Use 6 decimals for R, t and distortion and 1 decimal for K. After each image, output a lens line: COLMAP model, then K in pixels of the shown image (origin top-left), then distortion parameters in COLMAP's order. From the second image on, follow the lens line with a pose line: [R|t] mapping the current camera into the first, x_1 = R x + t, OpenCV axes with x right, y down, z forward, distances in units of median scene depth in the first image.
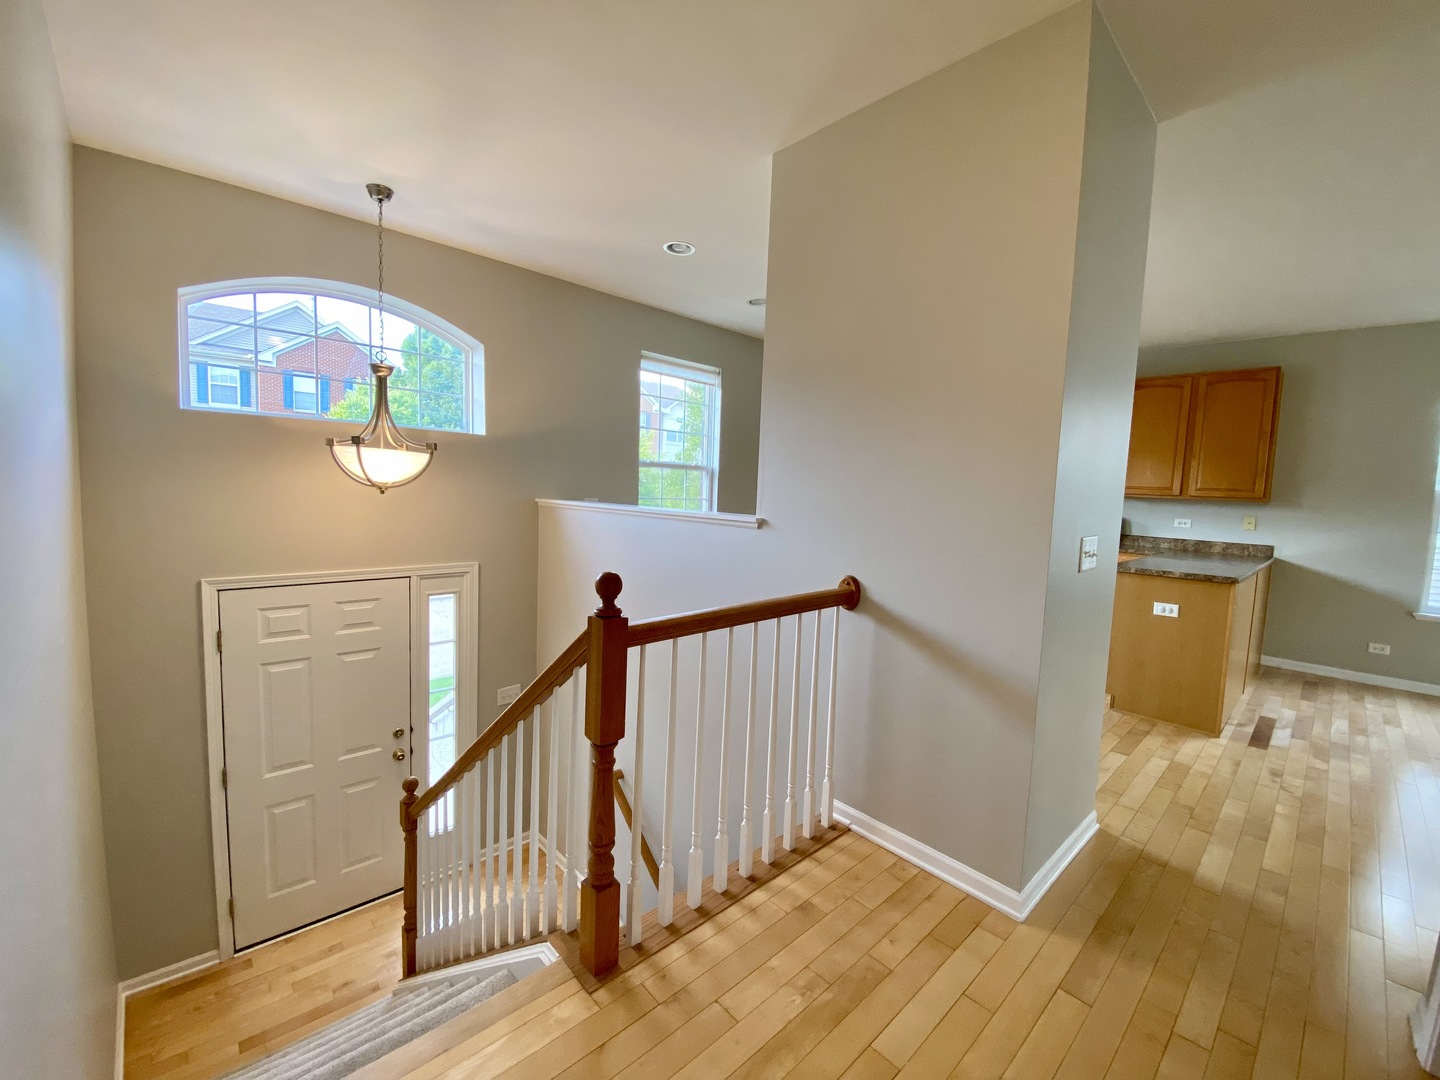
lens RADIAL K [[581.7, 0, 705.4], [0, 581.7, 533.7], [0, 0, 1]] dist [0.010982, -0.012844]
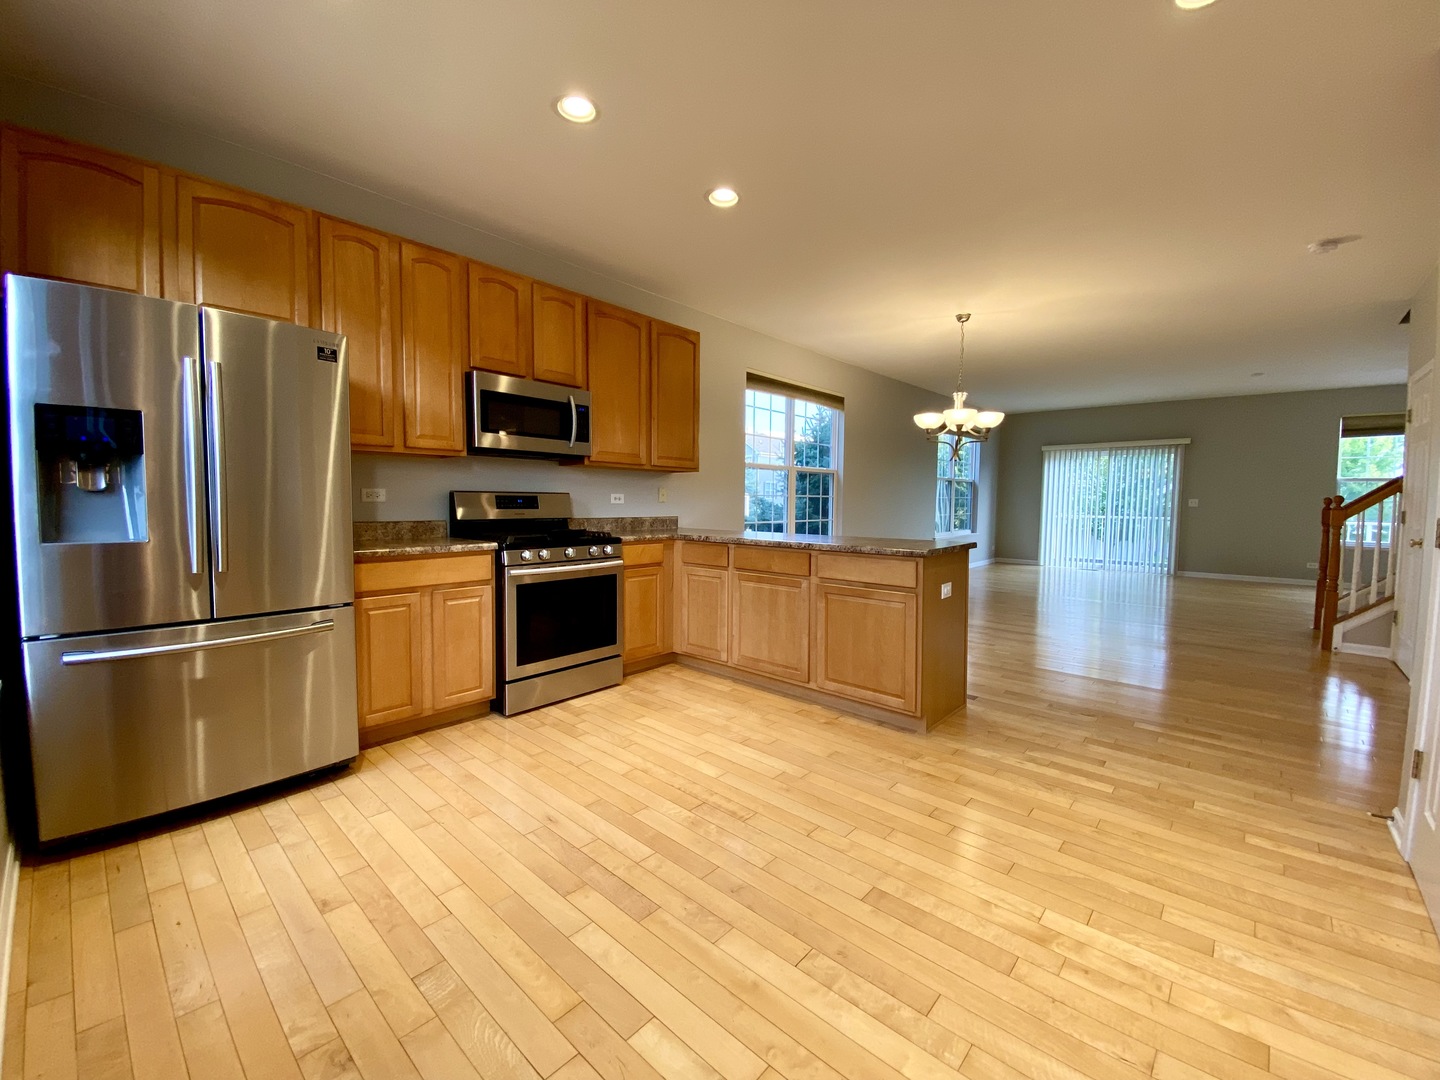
lens RADIAL K [[581.7, 0, 713.3], [0, 581.7, 540.1], [0, 0, 1]] dist [0.010982, -0.012844]
pose [[-0.094572, -0.105848, 0.989875, -0.016718], [0.069991, 0.991164, 0.112672, -0.045734], [-0.993055, 0.079938, -0.086328, 0.997450]]
